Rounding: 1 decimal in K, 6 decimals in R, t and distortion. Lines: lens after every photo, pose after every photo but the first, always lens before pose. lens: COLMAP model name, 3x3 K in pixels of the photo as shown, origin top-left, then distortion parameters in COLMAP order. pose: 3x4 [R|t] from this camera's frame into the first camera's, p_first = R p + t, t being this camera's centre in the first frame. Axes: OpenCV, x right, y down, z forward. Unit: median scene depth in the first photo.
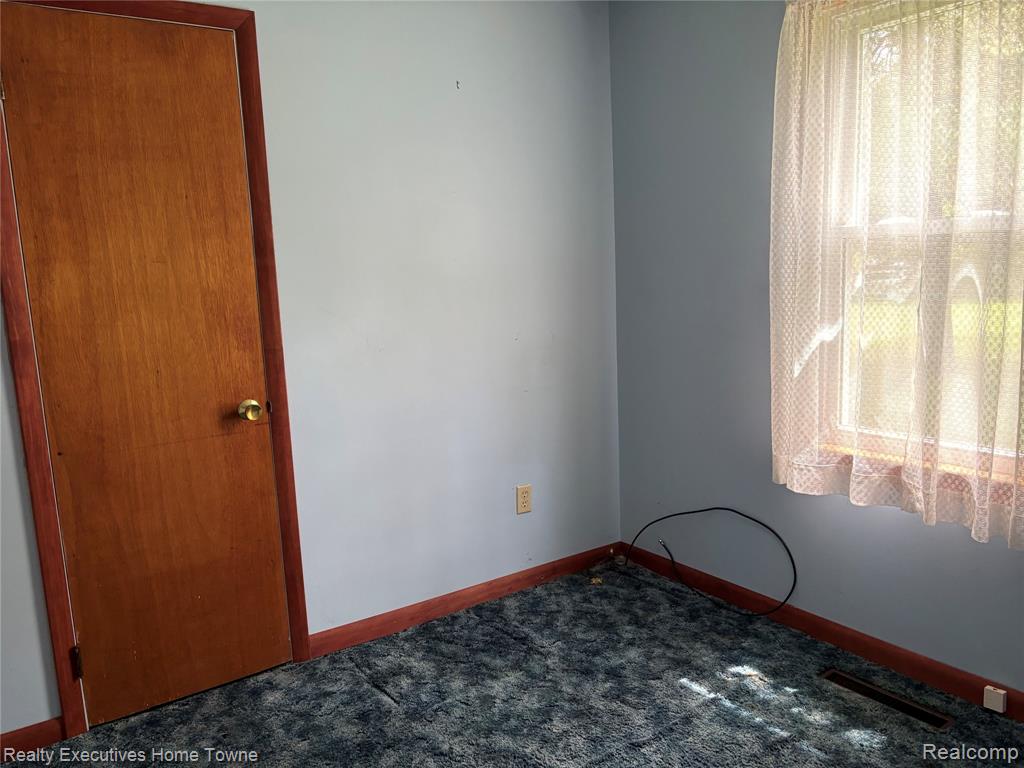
lens RADIAL K [[773.3, 0, 509.1], [0, 773.3, 387.7], [0, 0, 1]] dist [0.053523, -0.058614]
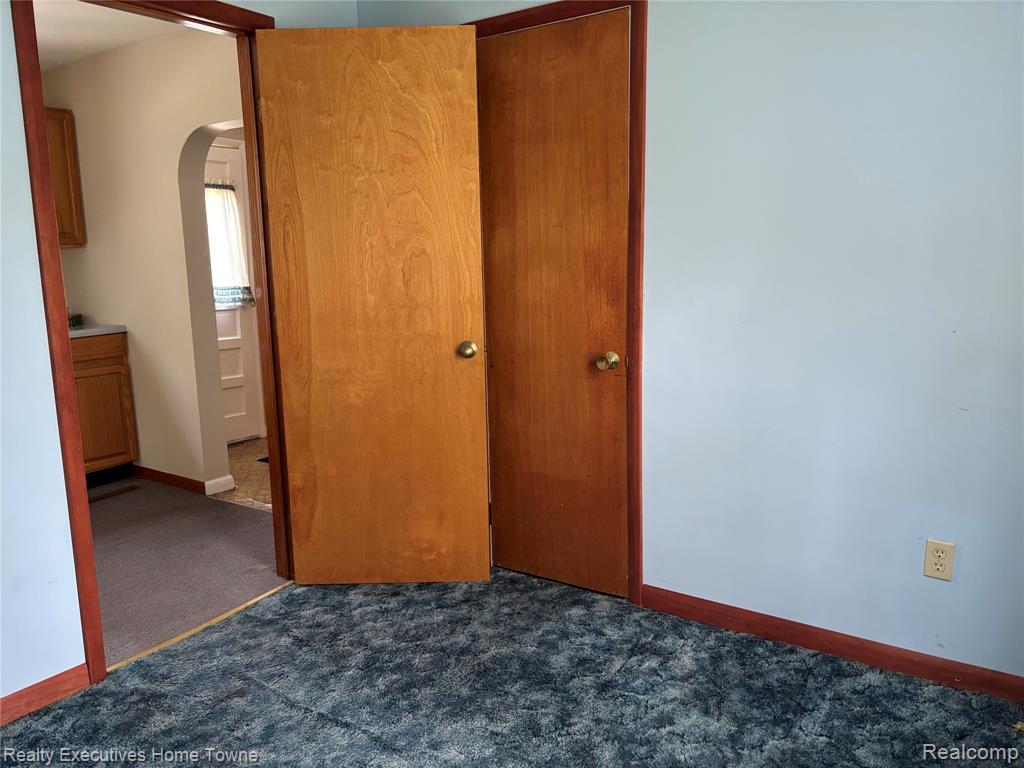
lens RADIAL K [[773.3, 0, 509.8], [0, 773.3, 384.7], [0, 0, 1]] dist [0.053523, -0.058614]
pose [[0.367671, 0.193783, -0.909542, 0.645554], [-0.124861, 0.979479, 0.158210, -0.098317], [0.921535, 0.055397, 0.384322, 0.466256]]
